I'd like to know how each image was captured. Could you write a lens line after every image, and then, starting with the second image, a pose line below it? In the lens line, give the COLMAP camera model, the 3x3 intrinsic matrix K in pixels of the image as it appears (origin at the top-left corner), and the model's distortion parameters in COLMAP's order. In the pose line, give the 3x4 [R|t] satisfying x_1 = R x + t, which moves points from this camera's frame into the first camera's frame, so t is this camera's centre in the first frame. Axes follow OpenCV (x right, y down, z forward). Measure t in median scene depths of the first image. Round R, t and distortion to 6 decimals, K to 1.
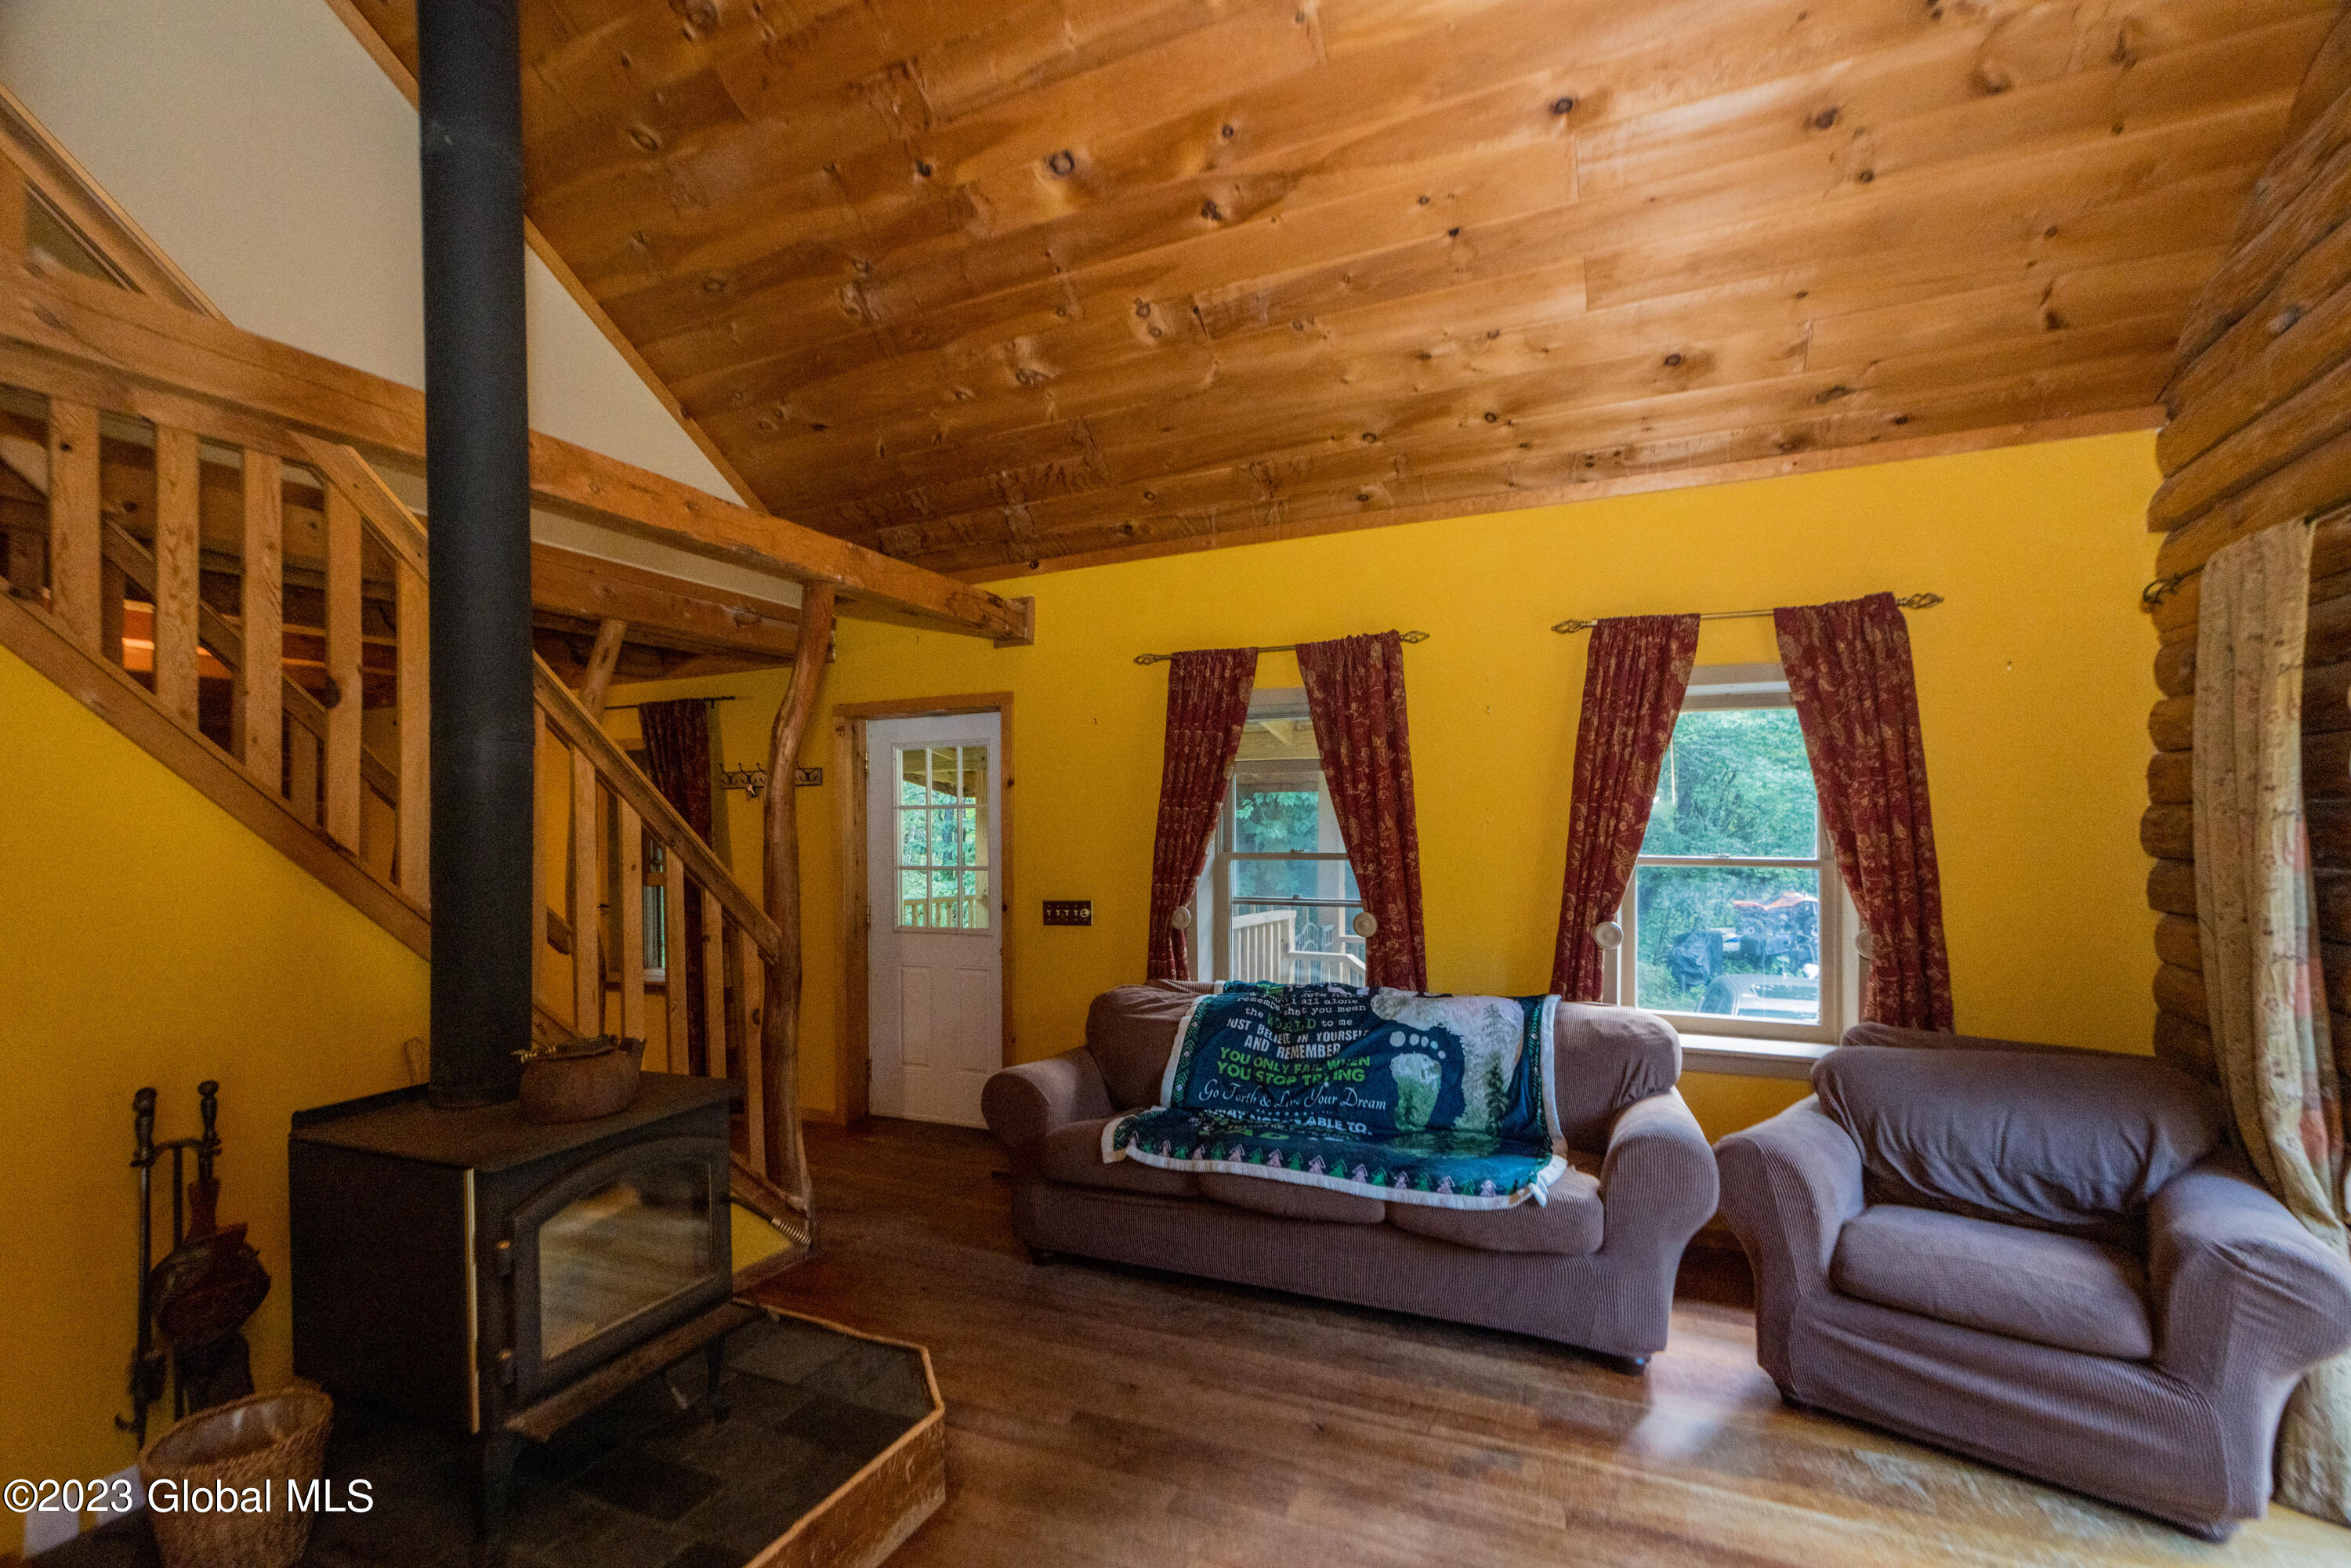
lens RADIAL K [[1061.3, 0, 1159.8], [0, 1061.3, 837.7], [0, 0, 1]] dist [-0.012467, 0.005491]
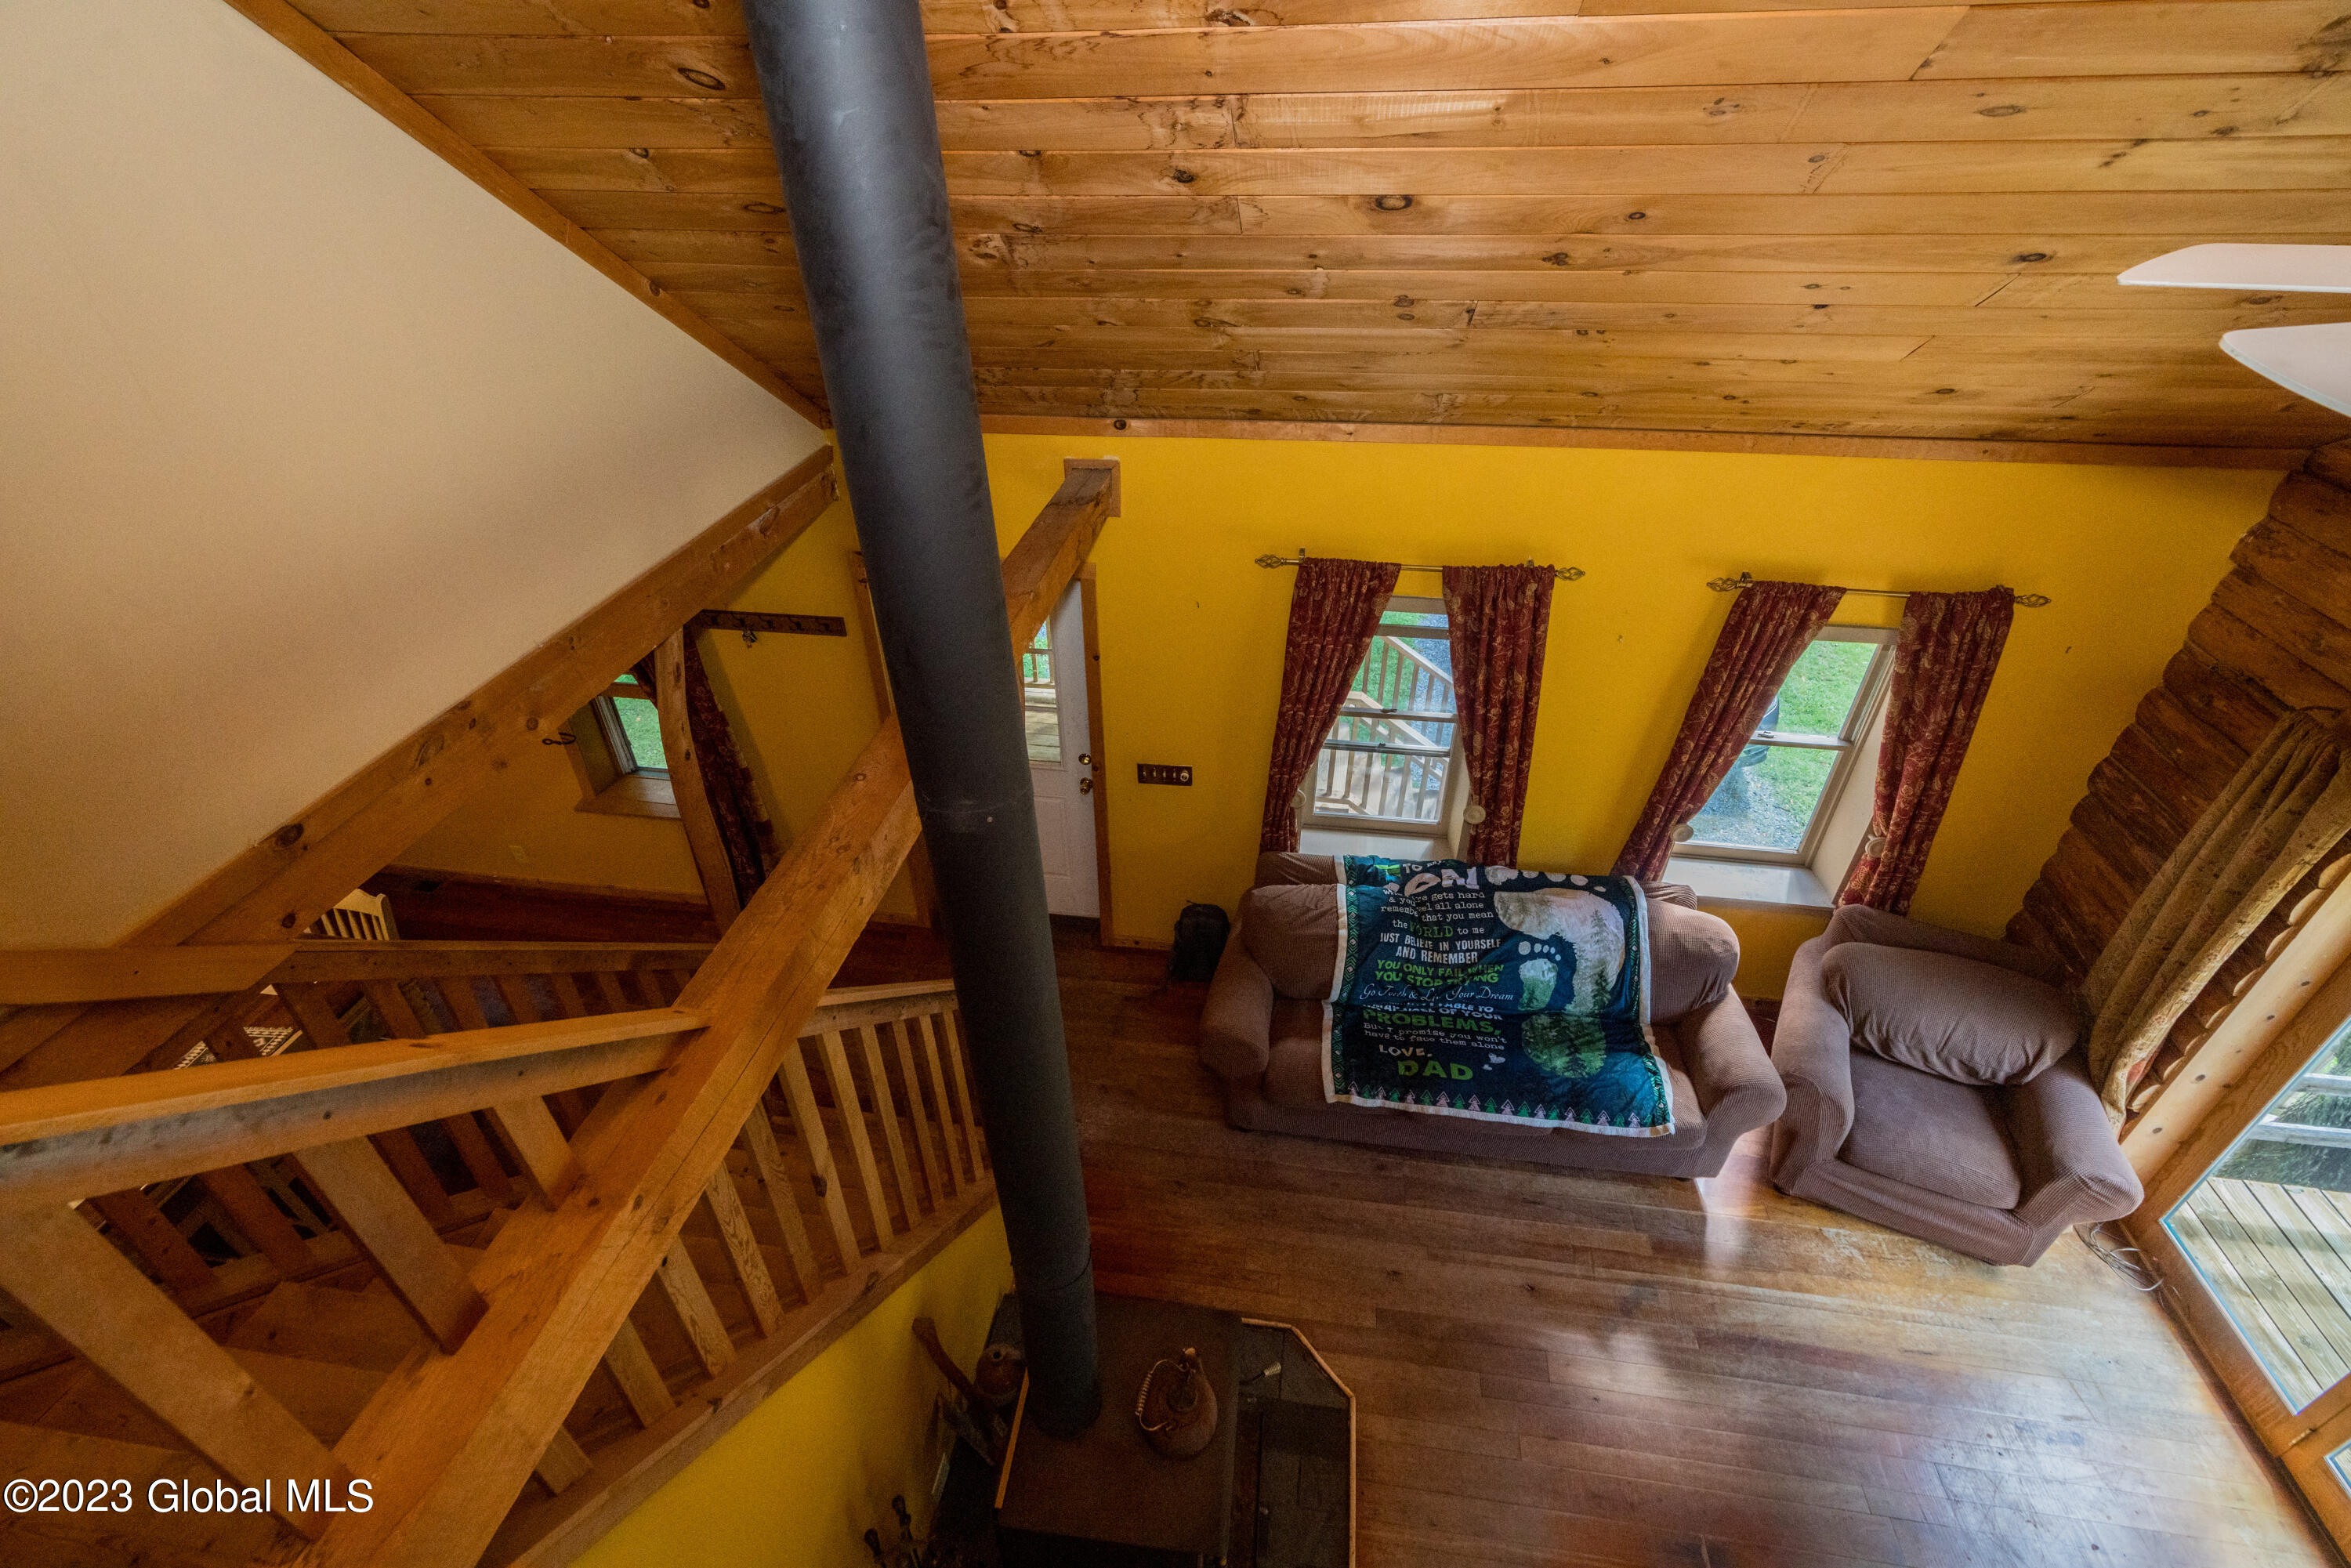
lens RADIAL K [[1061.3, 0, 1169.3], [0, 1061.3, 831.8], [0, 0, 1]] dist [-0.012467, 0.005491]
pose [[0.962515, -0.166263, 0.214293, -0.419476], [0.010897, 0.813149, 0.581954, -0.647448], [-0.271010, -0.557805, 0.784479, 0.216099]]
